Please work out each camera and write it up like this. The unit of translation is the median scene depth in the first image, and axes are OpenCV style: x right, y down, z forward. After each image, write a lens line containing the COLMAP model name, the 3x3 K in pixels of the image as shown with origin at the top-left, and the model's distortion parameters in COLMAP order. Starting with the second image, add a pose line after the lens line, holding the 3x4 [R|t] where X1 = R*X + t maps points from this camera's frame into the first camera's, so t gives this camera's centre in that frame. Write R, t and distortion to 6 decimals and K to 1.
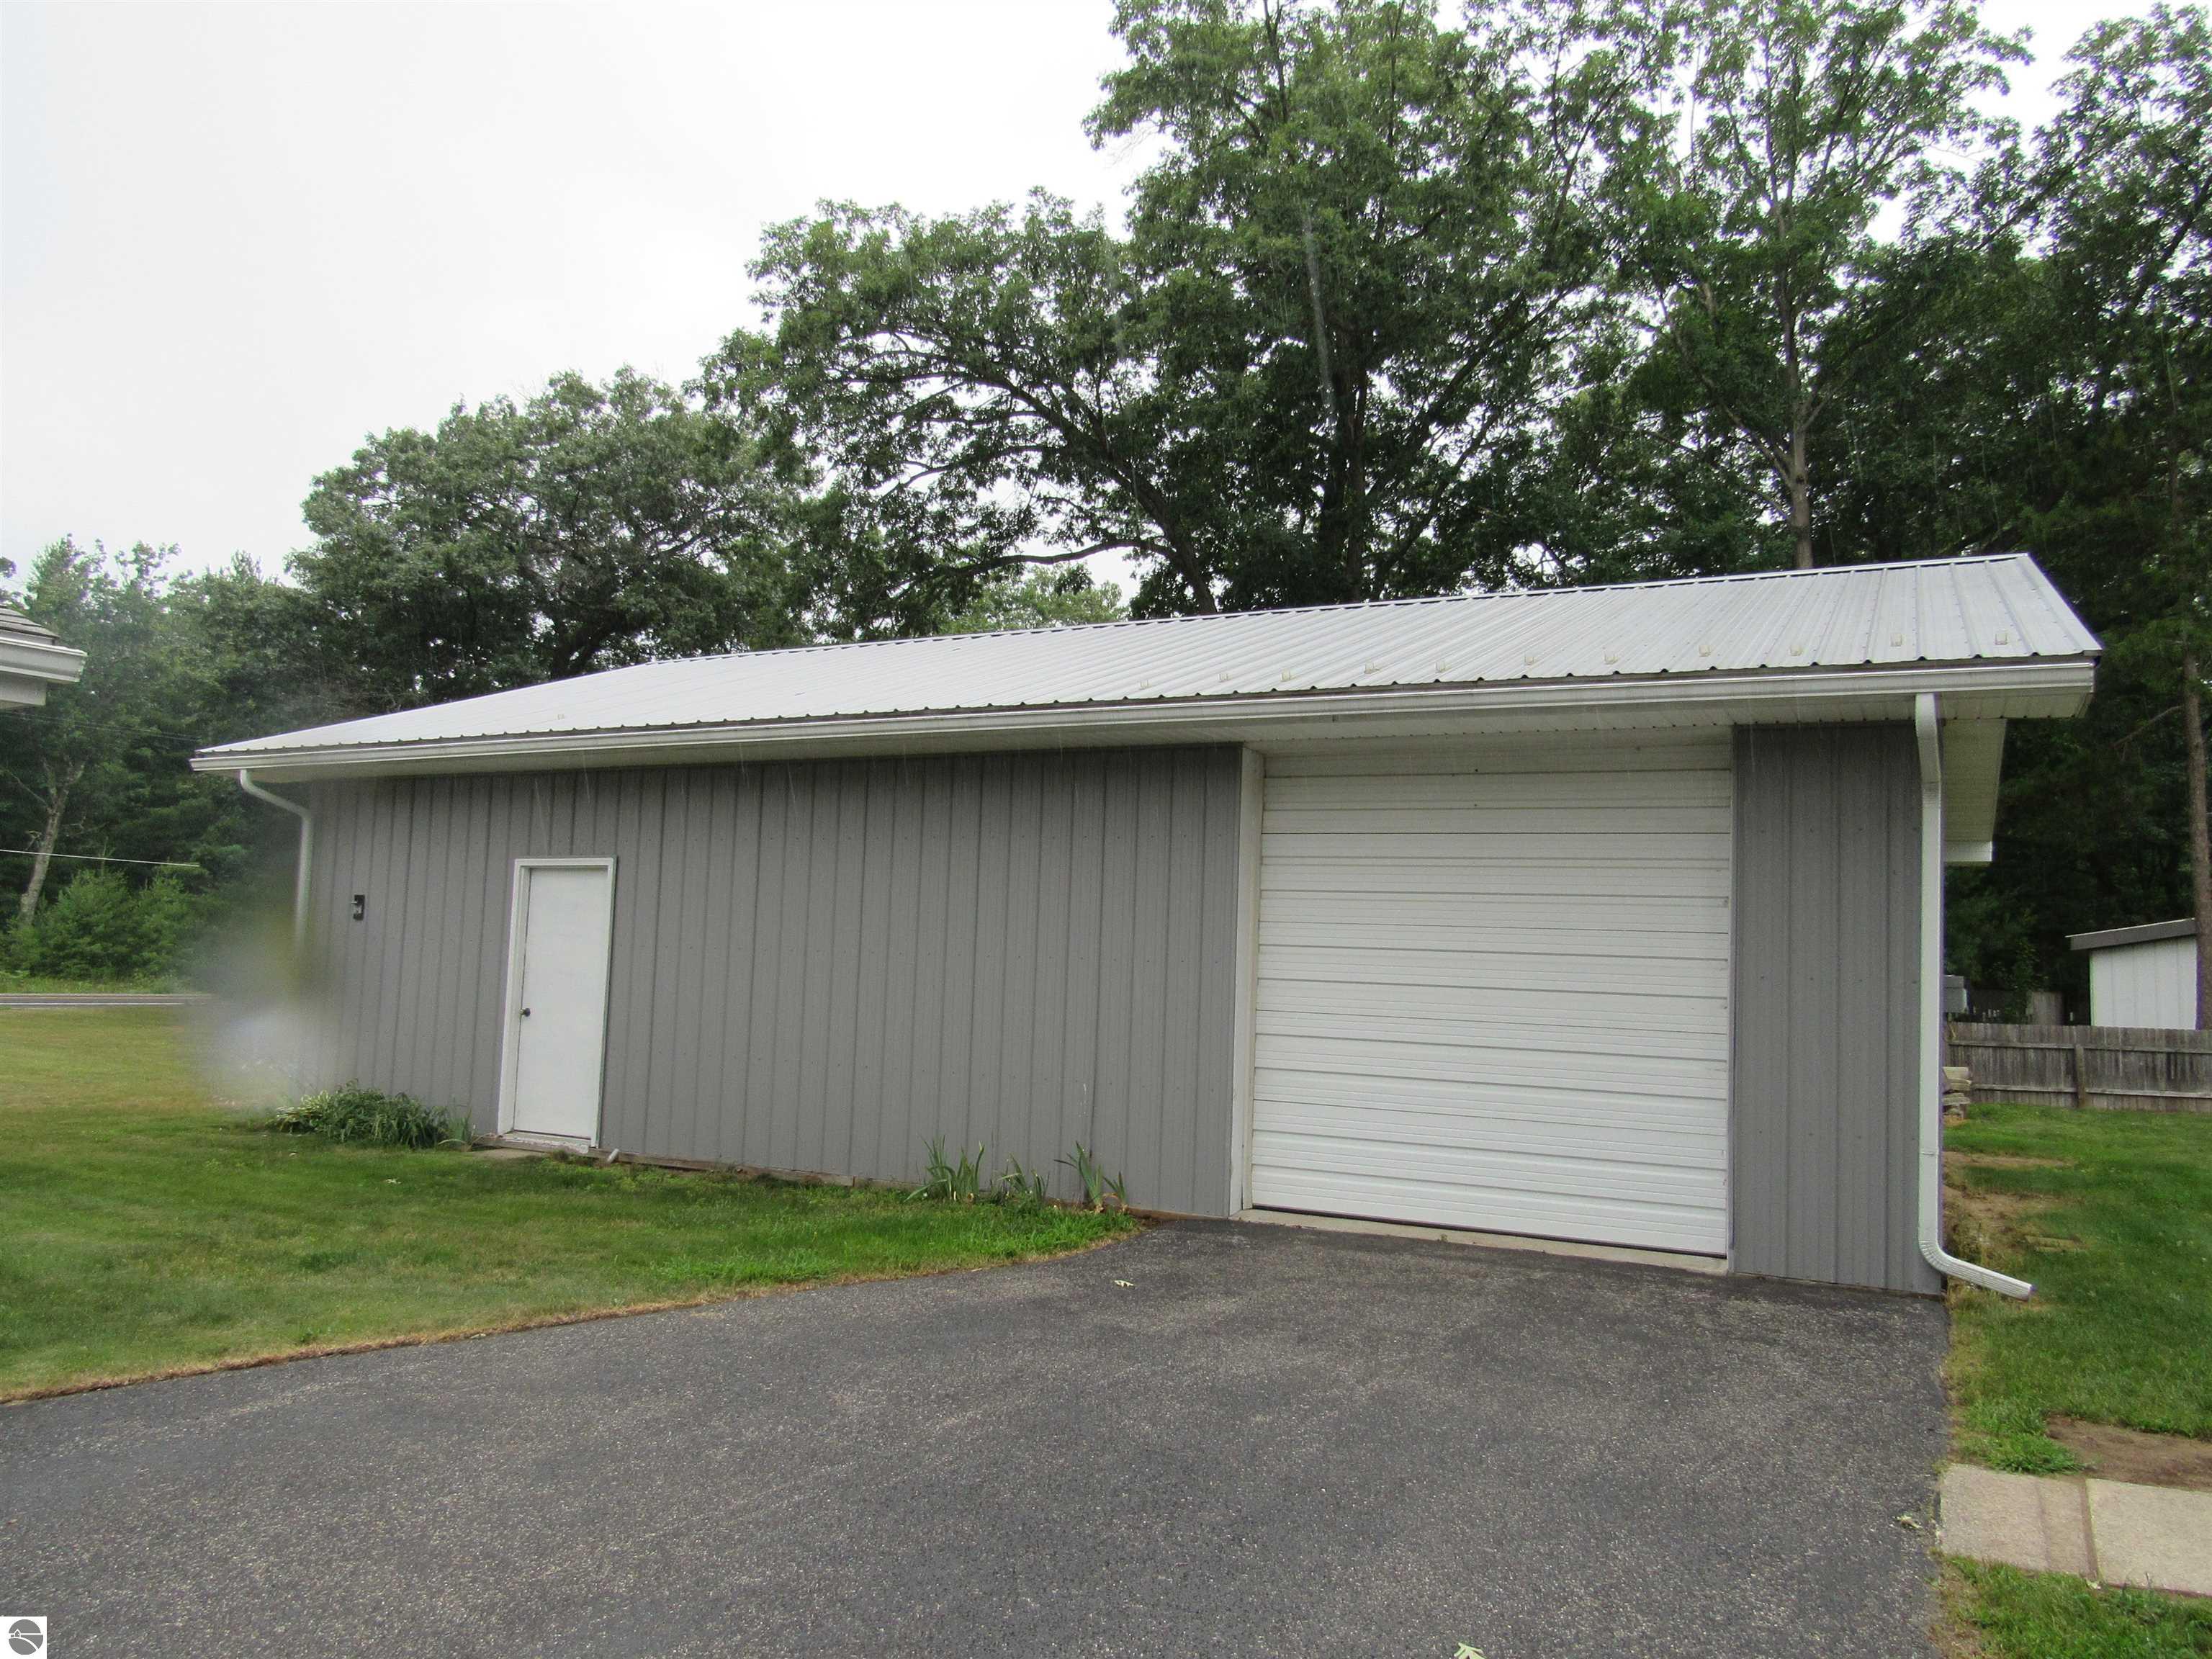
lens RADIAL K [[1574.6, 0, 1104.4], [0, 1574.6, 835.2], [0, 0, 1]] dist [-0.029514, 0.009344]
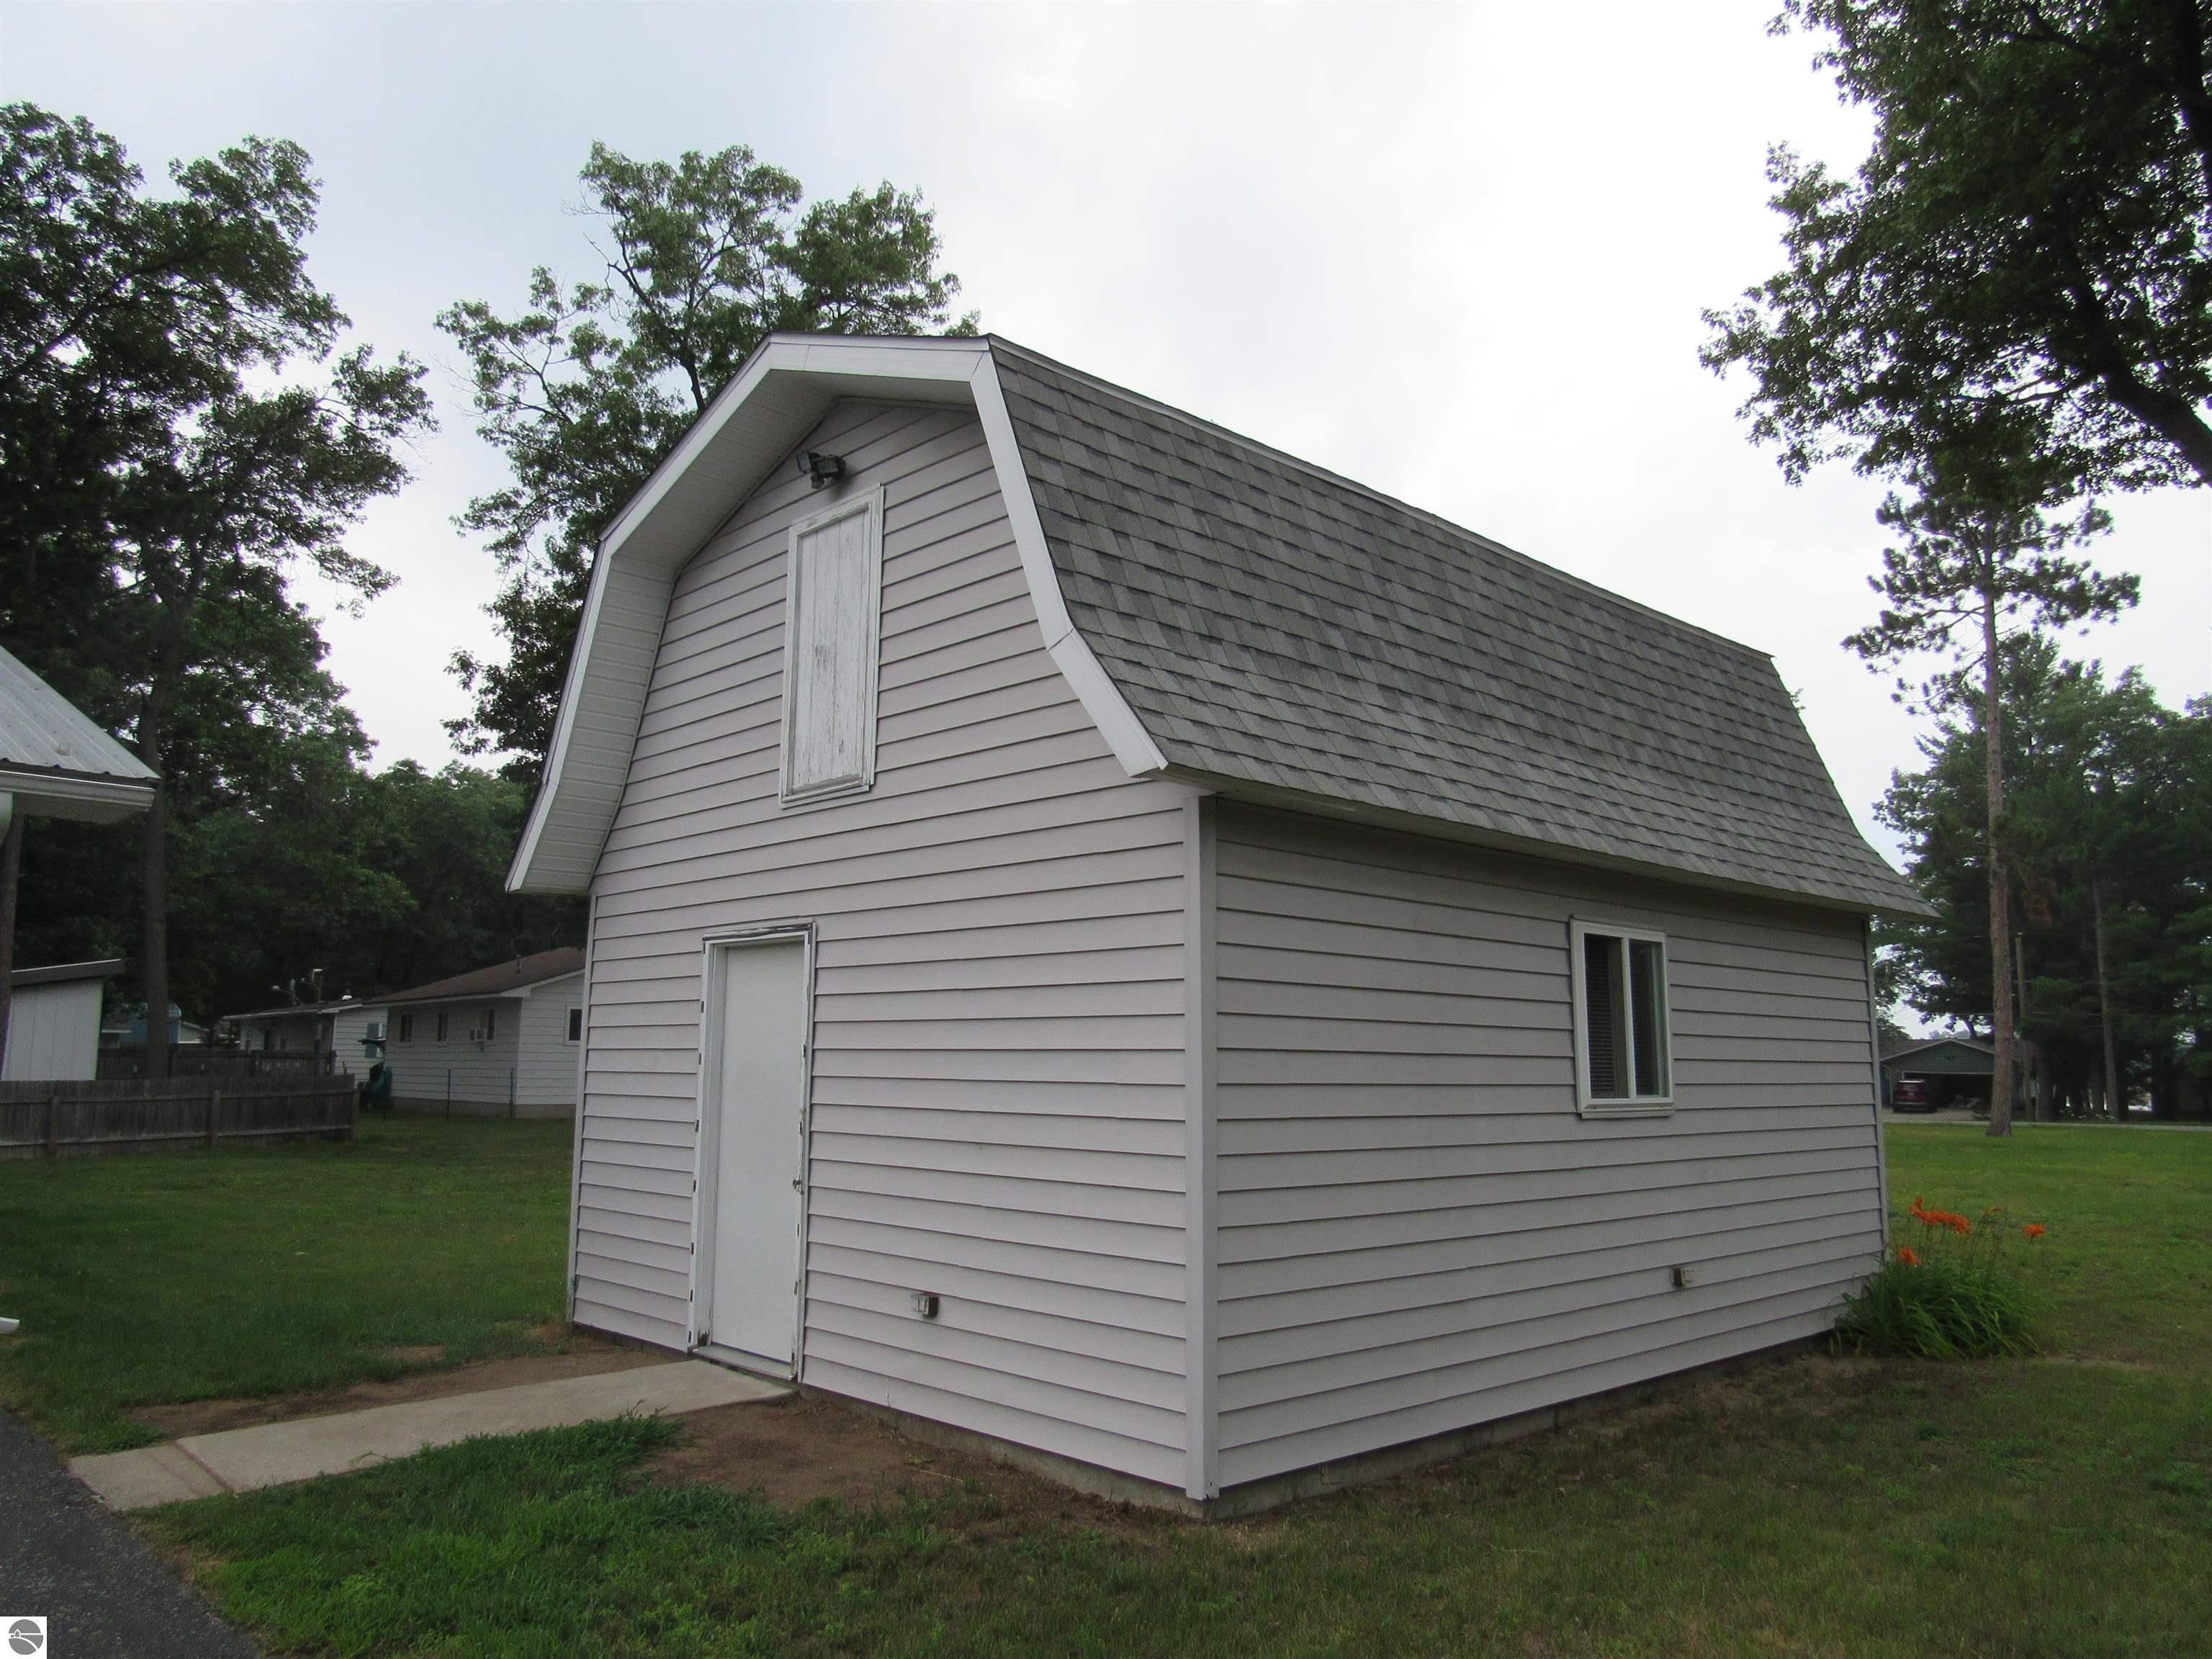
lens RADIAL K [[1574.6, 0, 1101.3], [0, 1574.6, 829.7], [0, 0, 1]] dist [-0.029514, 0.009344]
pose [[0.290018, 0.109375, 0.950751, -0.299309], [-0.082810, 0.992590, -0.088927, -0.030657], [-0.953432, -0.052942, 0.296926, -0.073205]]
